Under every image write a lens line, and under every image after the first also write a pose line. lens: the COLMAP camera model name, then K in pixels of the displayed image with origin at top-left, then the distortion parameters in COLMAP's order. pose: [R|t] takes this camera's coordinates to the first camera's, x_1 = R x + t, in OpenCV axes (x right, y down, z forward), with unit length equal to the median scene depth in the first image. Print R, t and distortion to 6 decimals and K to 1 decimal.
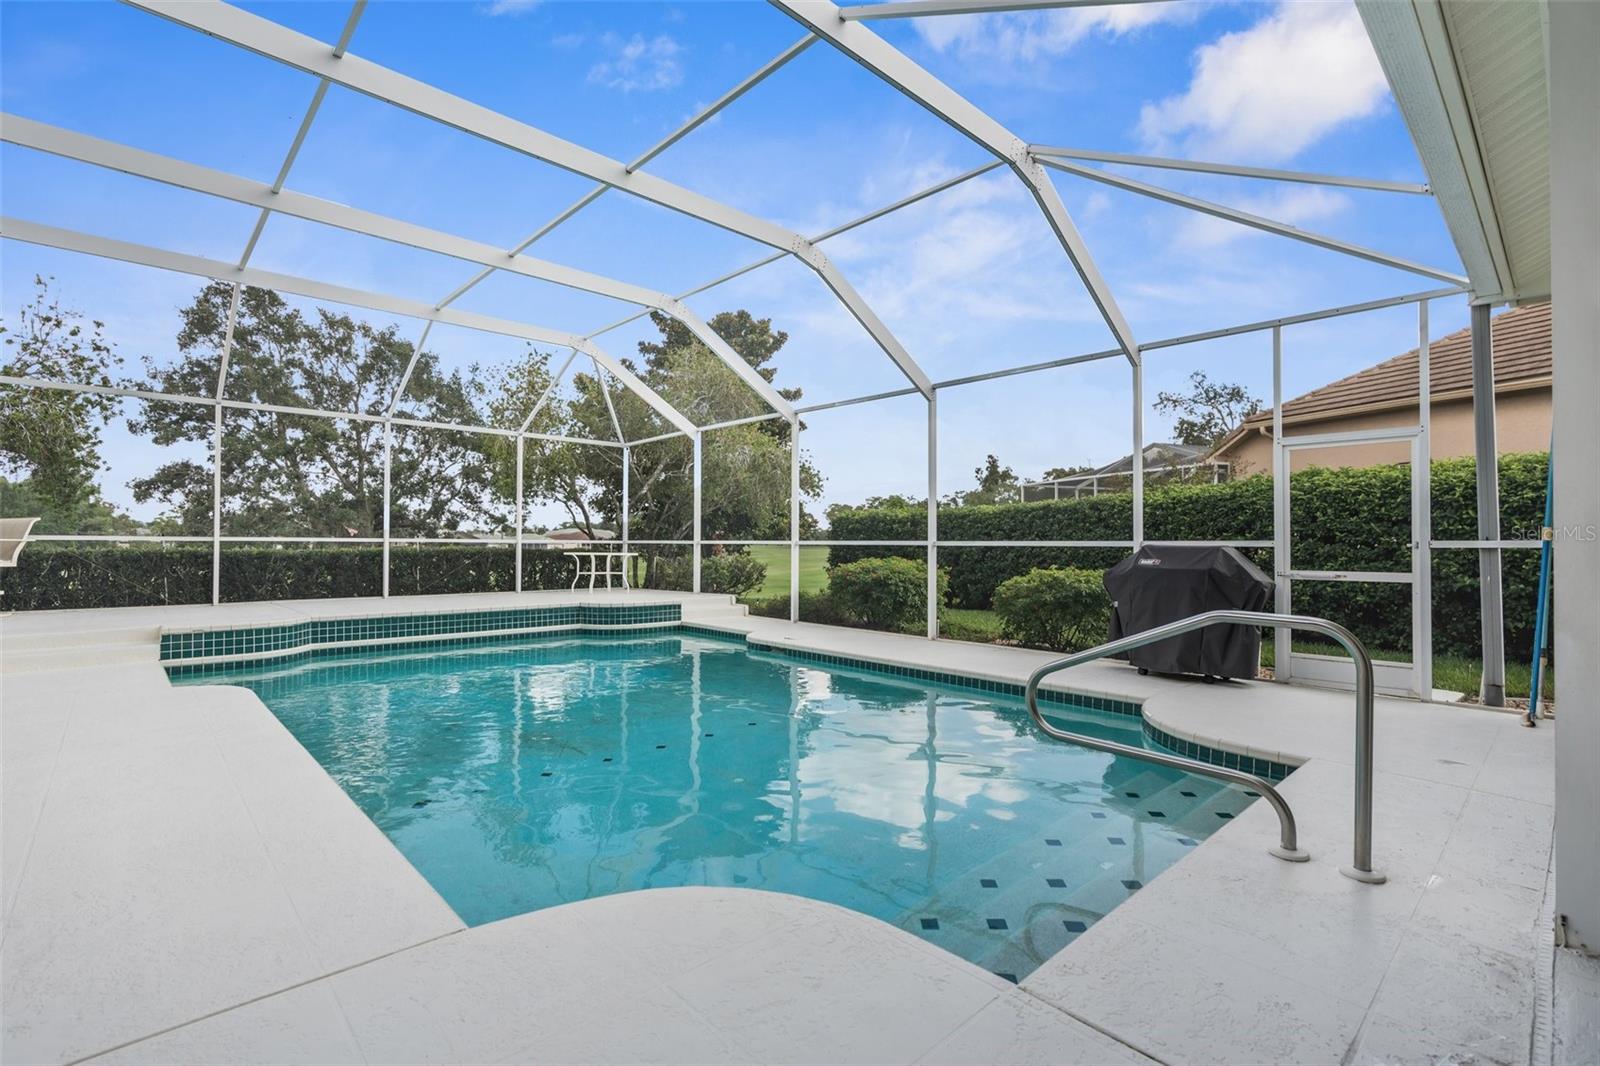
lens RADIAL K [[713.9, 0, 800.3], [0, 713.9, 540.3], [0, 0, 1]] dist [-0.002442, -0.000281]
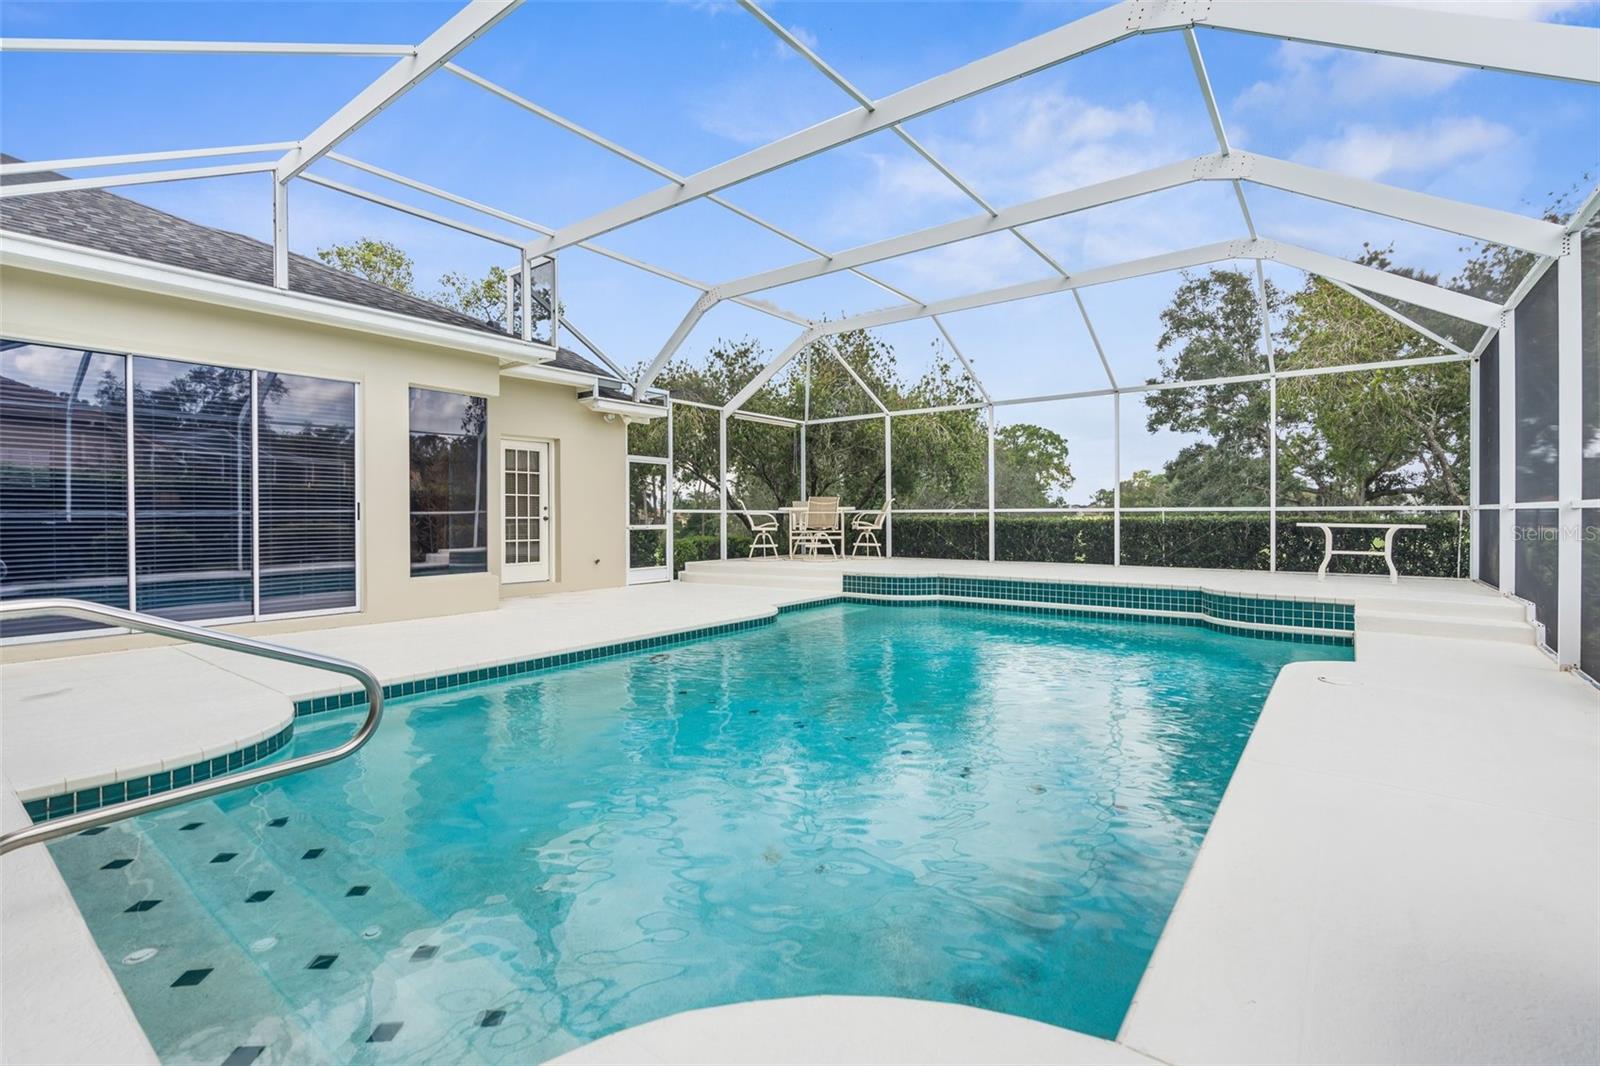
lens RADIAL K [[738.0, 0, 803.1], [0, 738.0, 519.2], [0, 0, 1]] dist [-0.000769, 0.000503]
pose [[0.170055, -0.000055, -0.985435, 0.464091], [0.012346, 0.999922, 0.002075, 0.007717], [0.985357, -0.012519, 0.170042, 0.484484]]
